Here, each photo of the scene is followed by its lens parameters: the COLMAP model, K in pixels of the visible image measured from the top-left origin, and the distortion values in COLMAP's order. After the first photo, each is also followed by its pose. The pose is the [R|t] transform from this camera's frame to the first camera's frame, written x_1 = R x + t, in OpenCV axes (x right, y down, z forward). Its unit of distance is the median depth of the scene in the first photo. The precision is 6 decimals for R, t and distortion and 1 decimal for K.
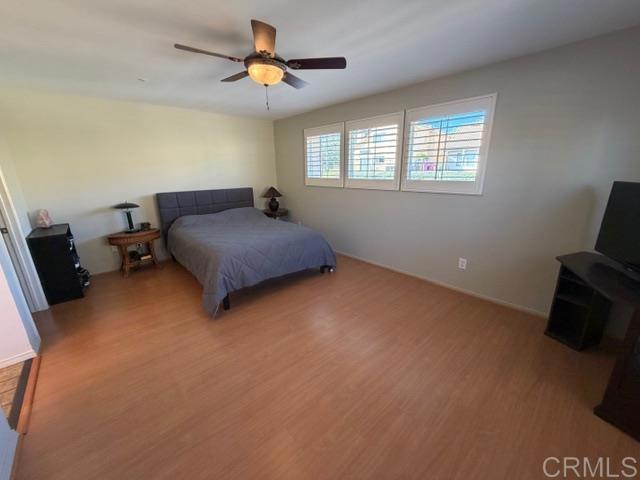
lens RADIAL K [[255.0, 0, 320.0], [0, 255.0, 240.0], [0, 0, 1]] dist [-0.000126, -0.000057]
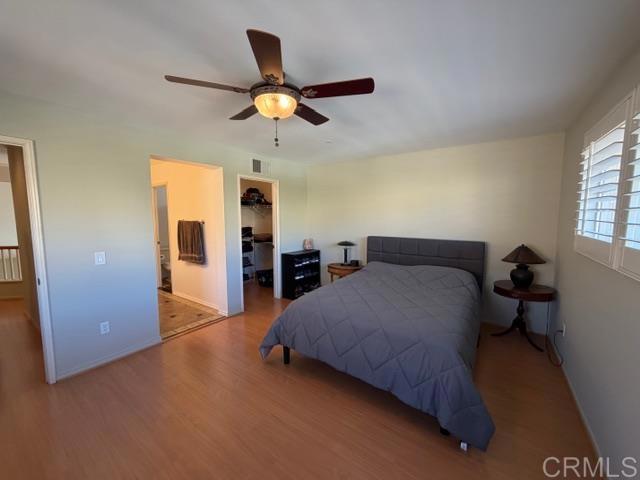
lens RADIAL K [[255.0, 0, 320.0], [0, 255.0, 240.0], [0, 0, 1]] dist [-0.000126, -0.000057]
pose [[0.213635, 0.108206, -0.970902, 0.385747], [-0.263920, 0.963285, 0.049285, -0.177811], [0.940588, 0.245712, 0.234349, 0.599766]]
